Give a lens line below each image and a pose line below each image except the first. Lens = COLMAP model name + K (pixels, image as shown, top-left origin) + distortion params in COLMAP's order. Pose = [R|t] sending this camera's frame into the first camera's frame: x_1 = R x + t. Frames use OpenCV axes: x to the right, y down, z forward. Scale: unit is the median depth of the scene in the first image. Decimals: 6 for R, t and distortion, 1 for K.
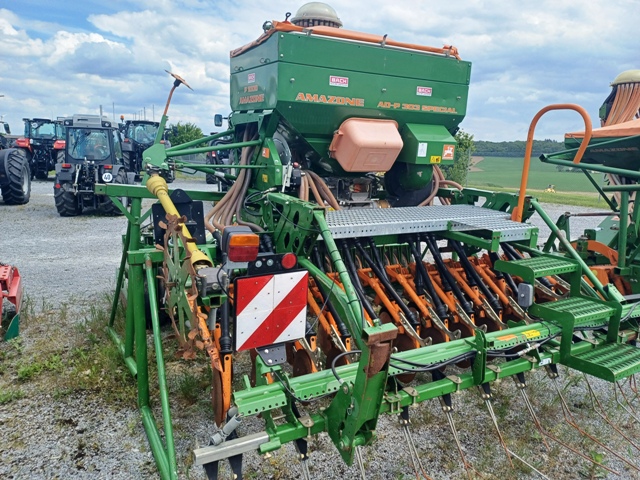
lens RADIAL K [[469.0, 0, 318.7], [0, 469.0, 240.1], [0, 0, 1]] dist [0.042849, -0.022048]
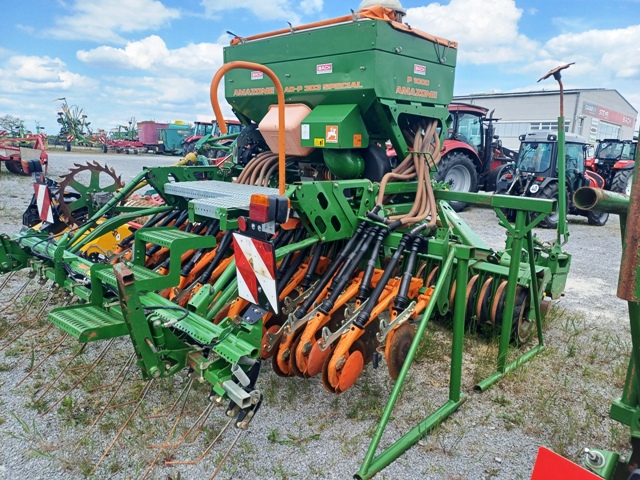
lens RADIAL K [[469.0, 0, 319.1], [0, 469.0, 239.6], [0, 0, 1]] dist [0.042849, -0.022048]
pose [[0.301496, 0.165605, -0.938976, 1.111003], [-0.219148, 0.970471, 0.100794, -0.079919], [0.927941, 0.175386, 0.328885, 0.727173]]
